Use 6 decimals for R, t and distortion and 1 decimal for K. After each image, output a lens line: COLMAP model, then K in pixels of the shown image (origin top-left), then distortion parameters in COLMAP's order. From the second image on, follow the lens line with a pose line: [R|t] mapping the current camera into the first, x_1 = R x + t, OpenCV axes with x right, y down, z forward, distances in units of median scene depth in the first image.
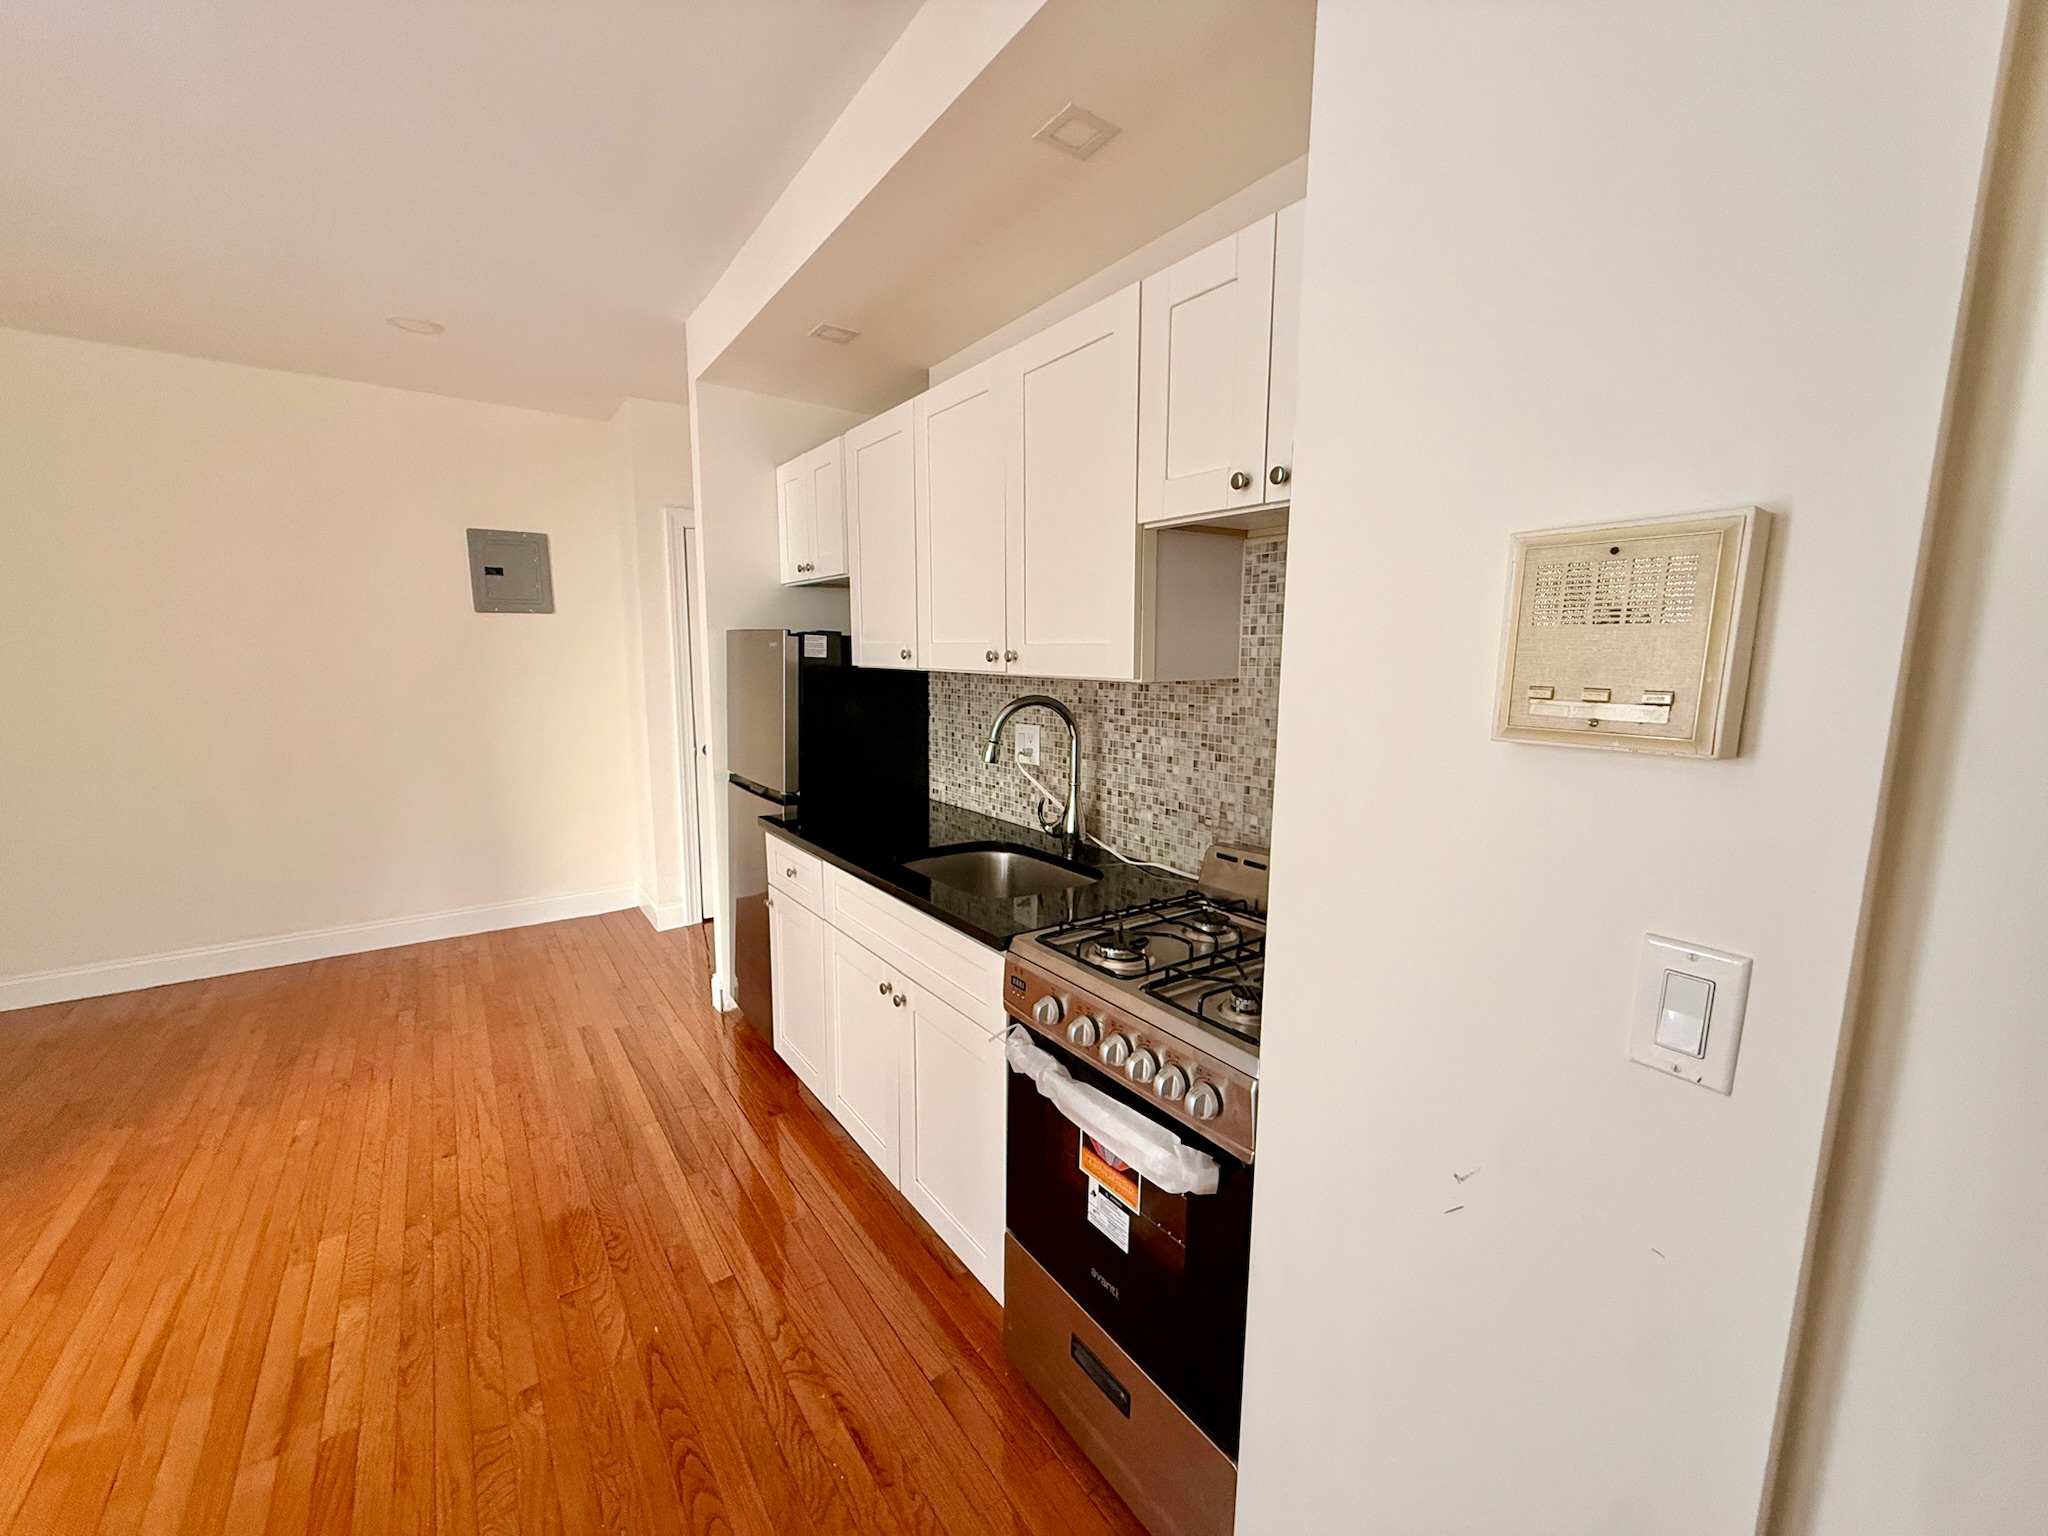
lens RADIAL K [[812.9, 0, 1024.2], [0, 812.9, 771.1], [0, 0, 1]] dist [-0.000913, -0.000060]
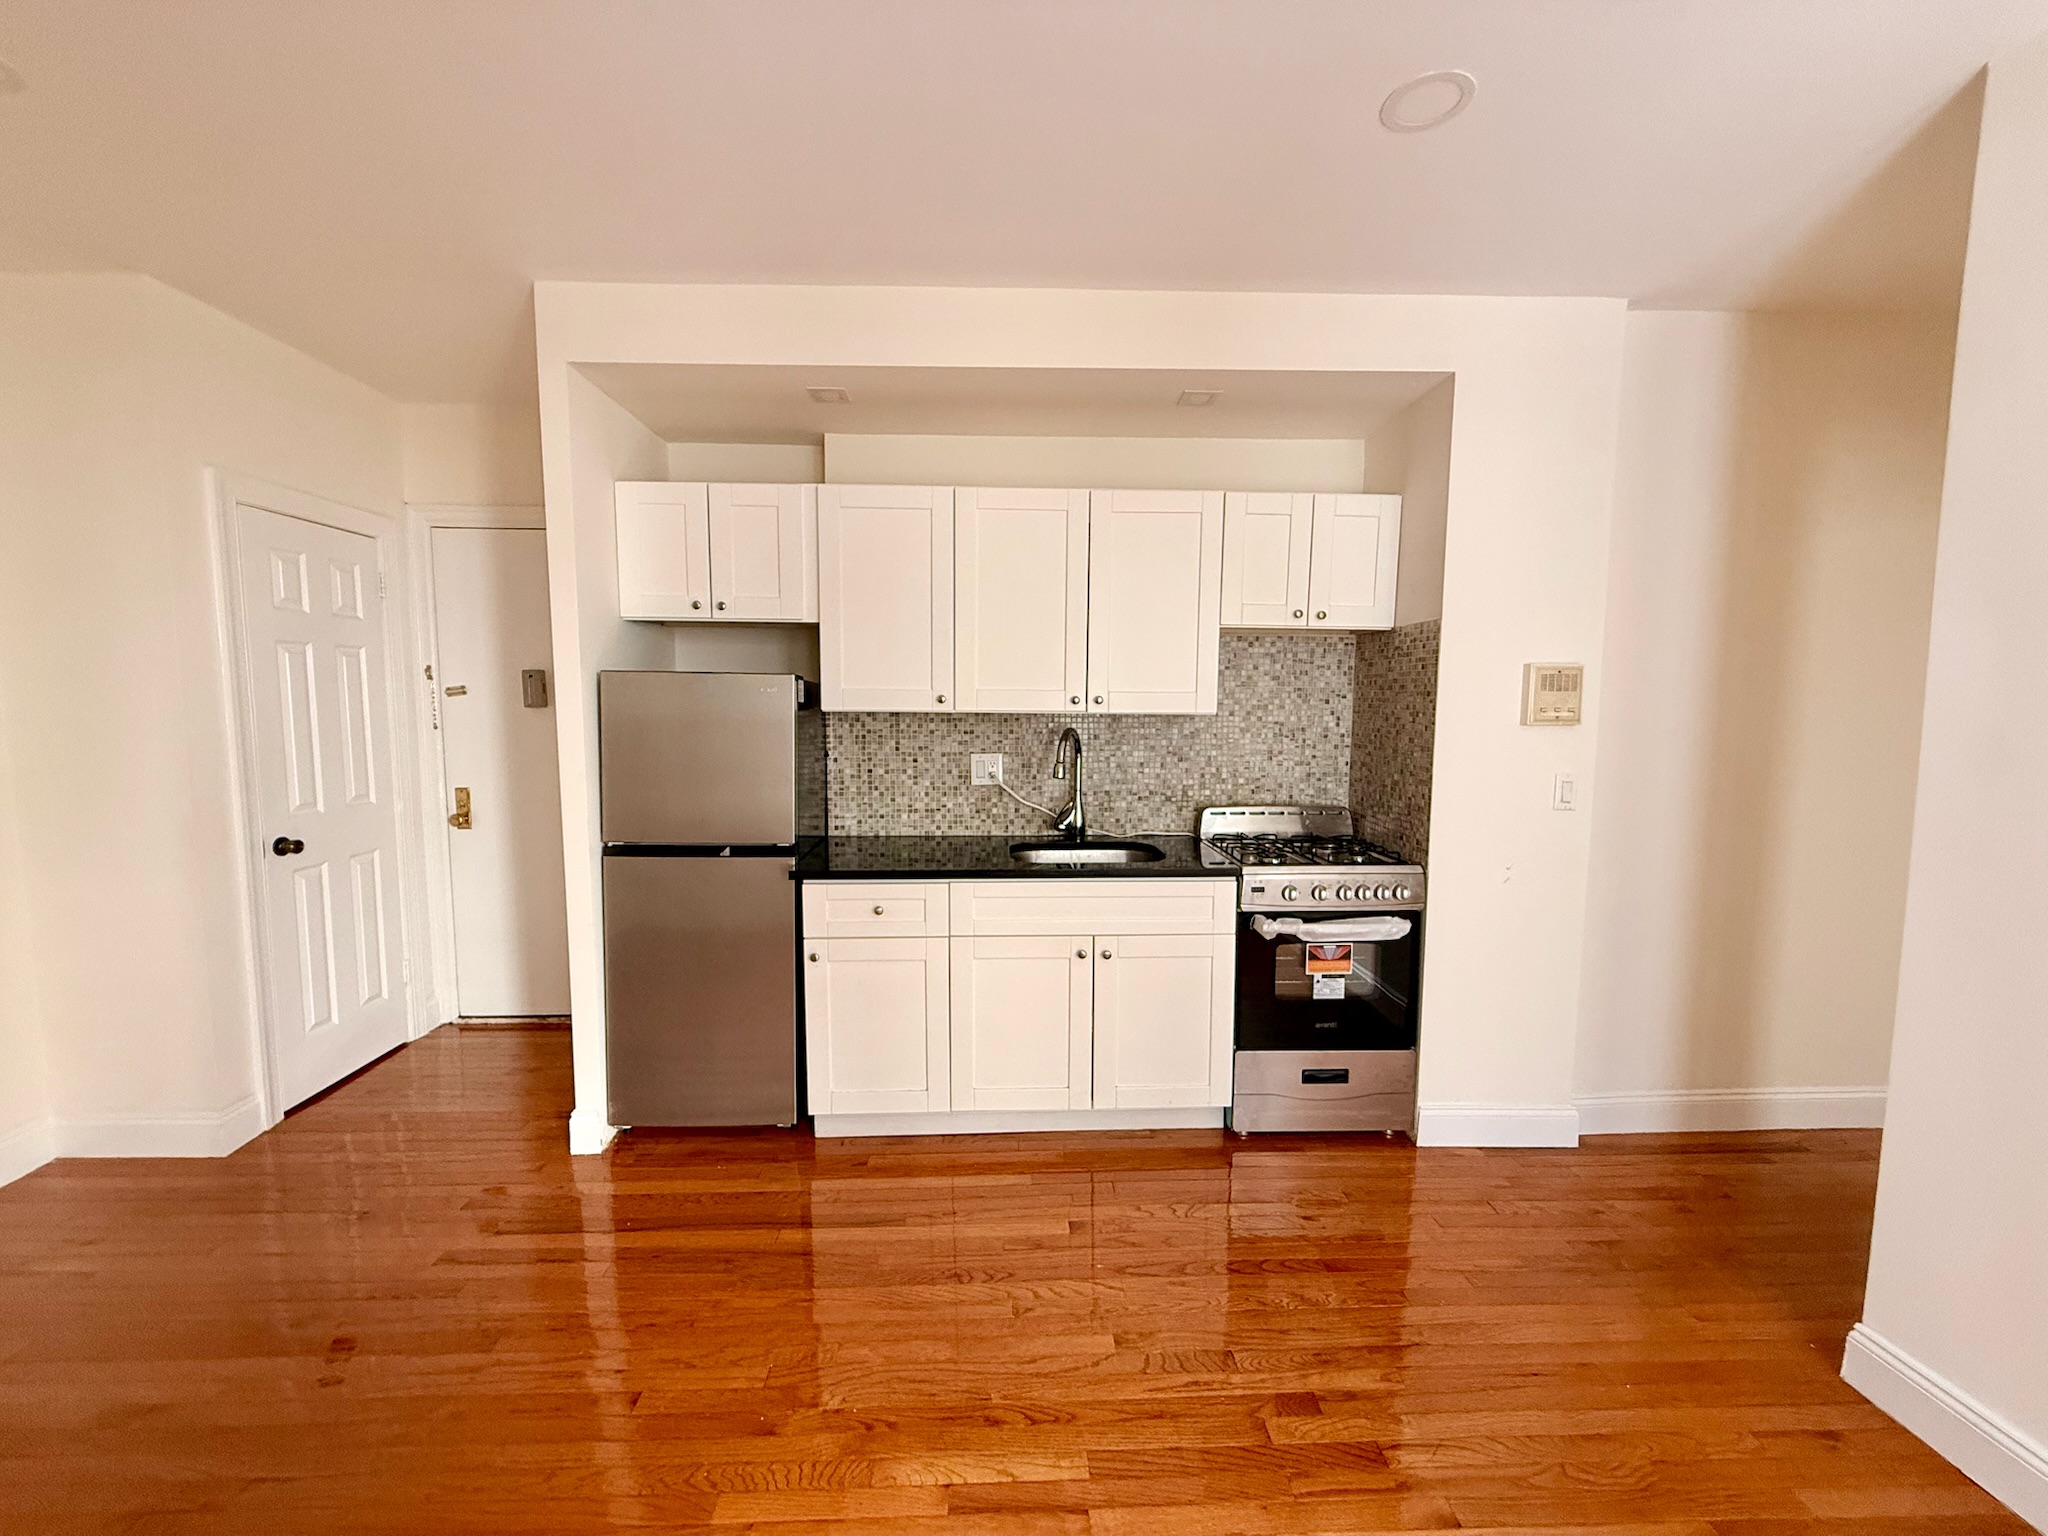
lens RADIAL K [[812.9, 0, 1016.2], [0, 812.9, 771.0], [0, 0, 1]] dist [-0.000913, -0.000060]
pose [[0.560304, -0.081701, 0.824248, -1.022150], [0.118891, 0.992752, 0.017584, -0.047709], [-0.819710, 0.088143, 0.565956, 0.256737]]
